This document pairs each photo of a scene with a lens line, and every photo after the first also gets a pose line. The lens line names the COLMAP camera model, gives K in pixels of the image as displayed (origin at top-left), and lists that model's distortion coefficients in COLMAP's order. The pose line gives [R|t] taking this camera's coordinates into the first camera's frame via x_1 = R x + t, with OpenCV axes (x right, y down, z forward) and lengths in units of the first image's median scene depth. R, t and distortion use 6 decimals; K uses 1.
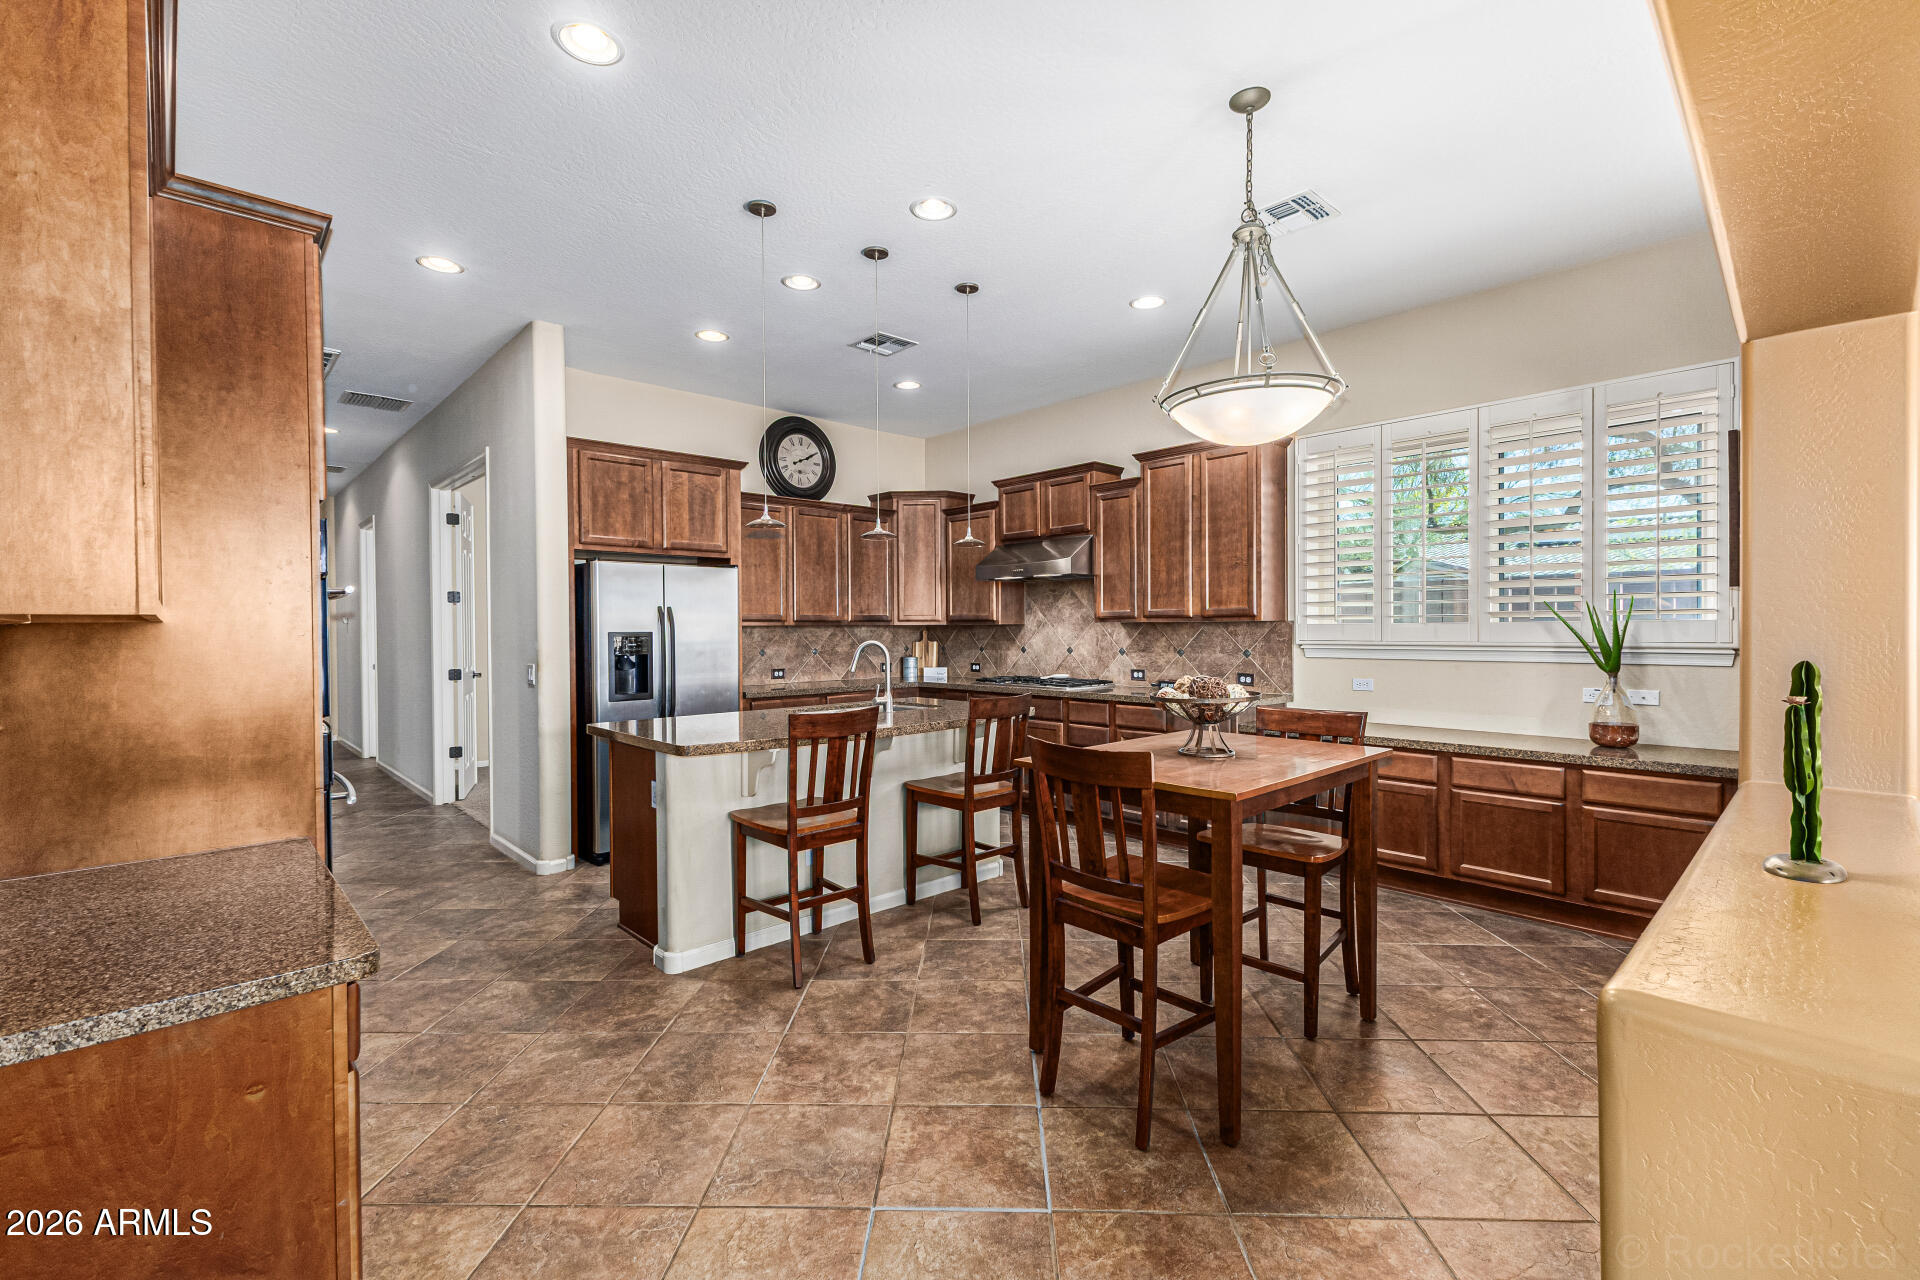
lens RADIAL K [[820.7, 0, 967.6], [0, 820.7, 638.2], [0, 0, 1]] dist [0.008249, -0.000019]
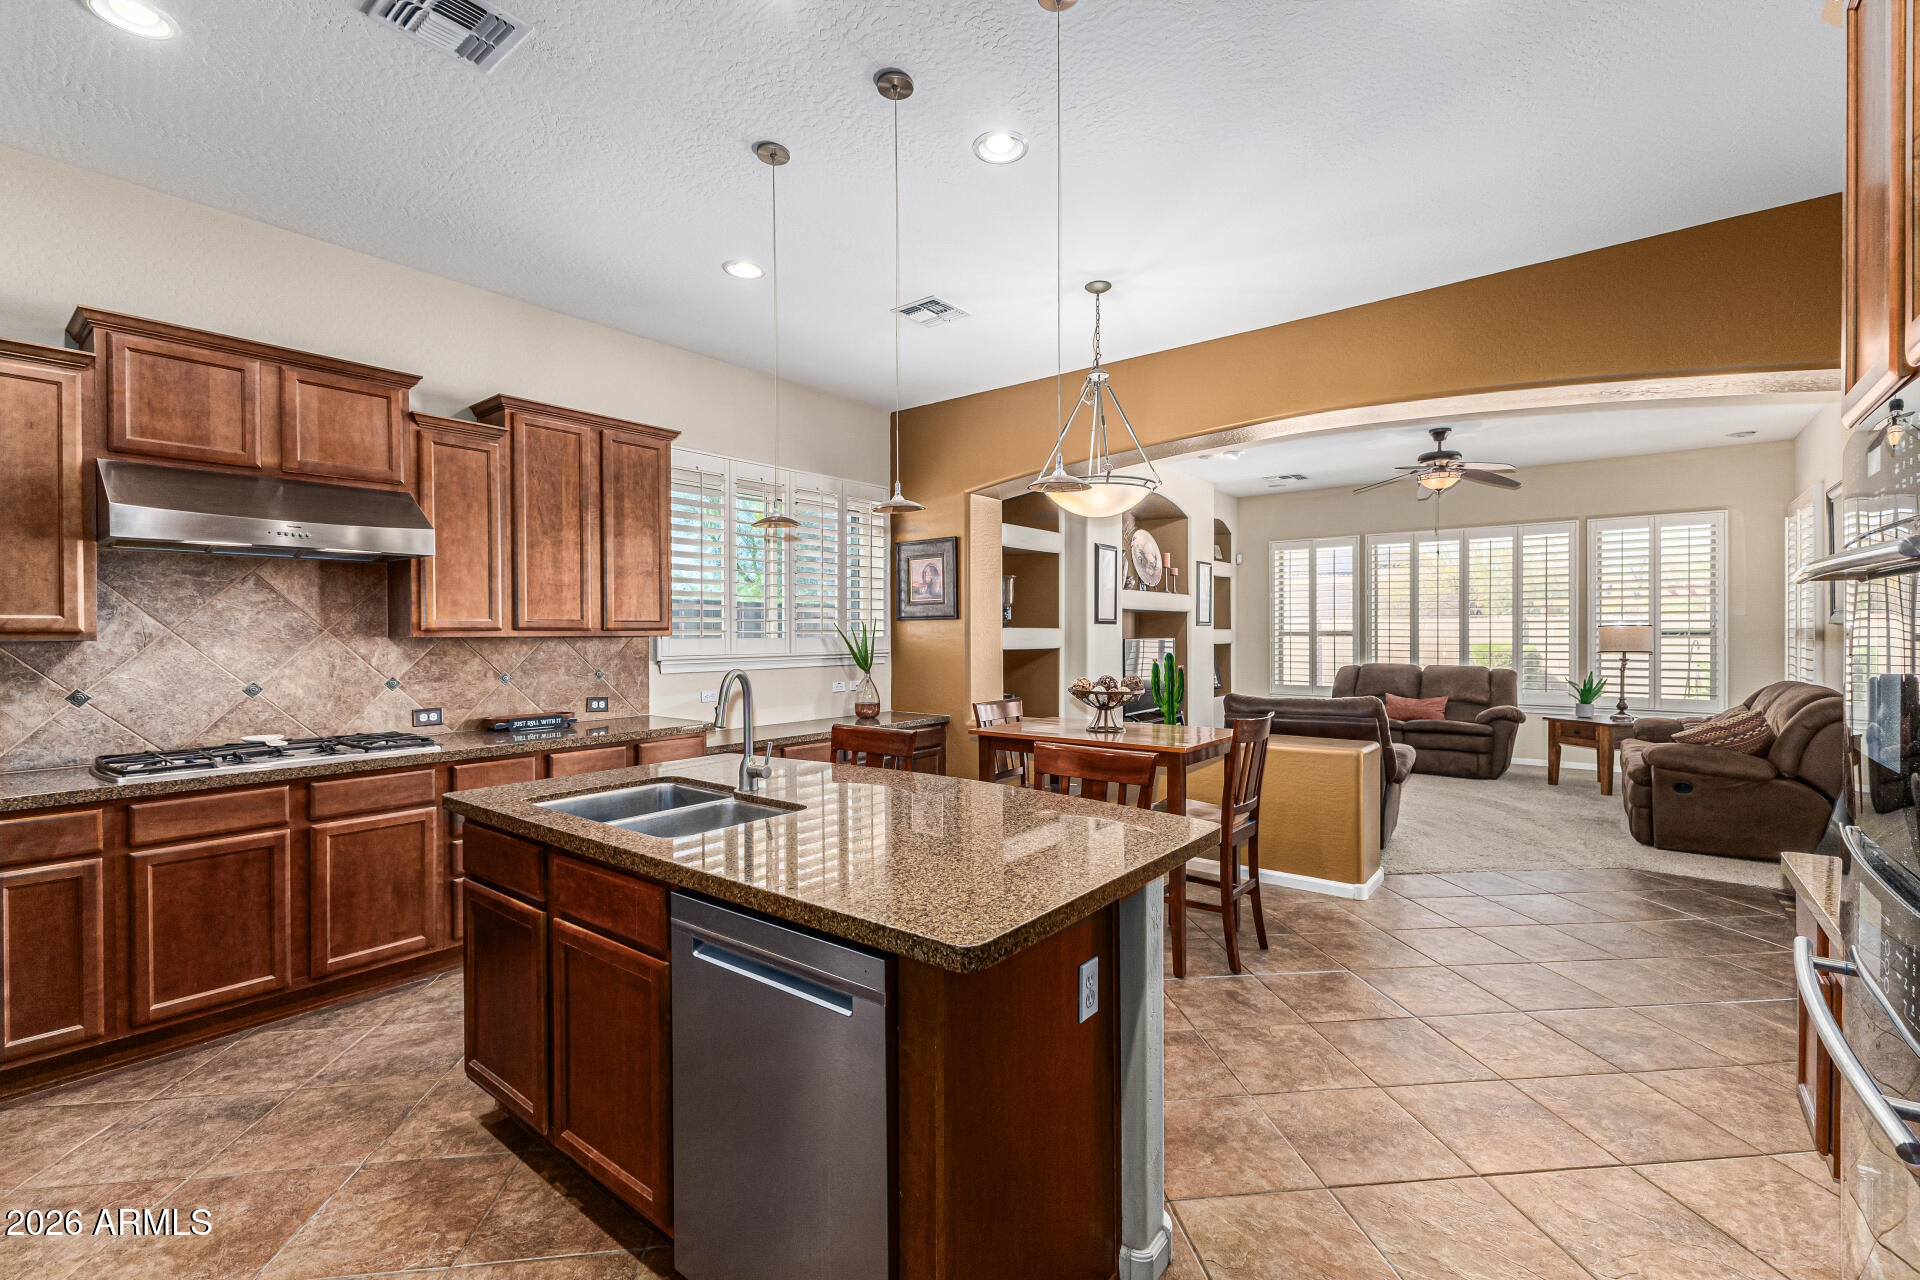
lens RADIAL K [[832.2, 0, 959.3], [0, 832.2, 630.9], [0, 0, 1]] dist [0.008896, 0.000260]
pose [[-0.134333, 0.012001, 0.990864, -0.659149], [0.023270, 0.999689, -0.008953, -0.010786], [-0.990663, 0.021855, -0.134571, 0.869255]]
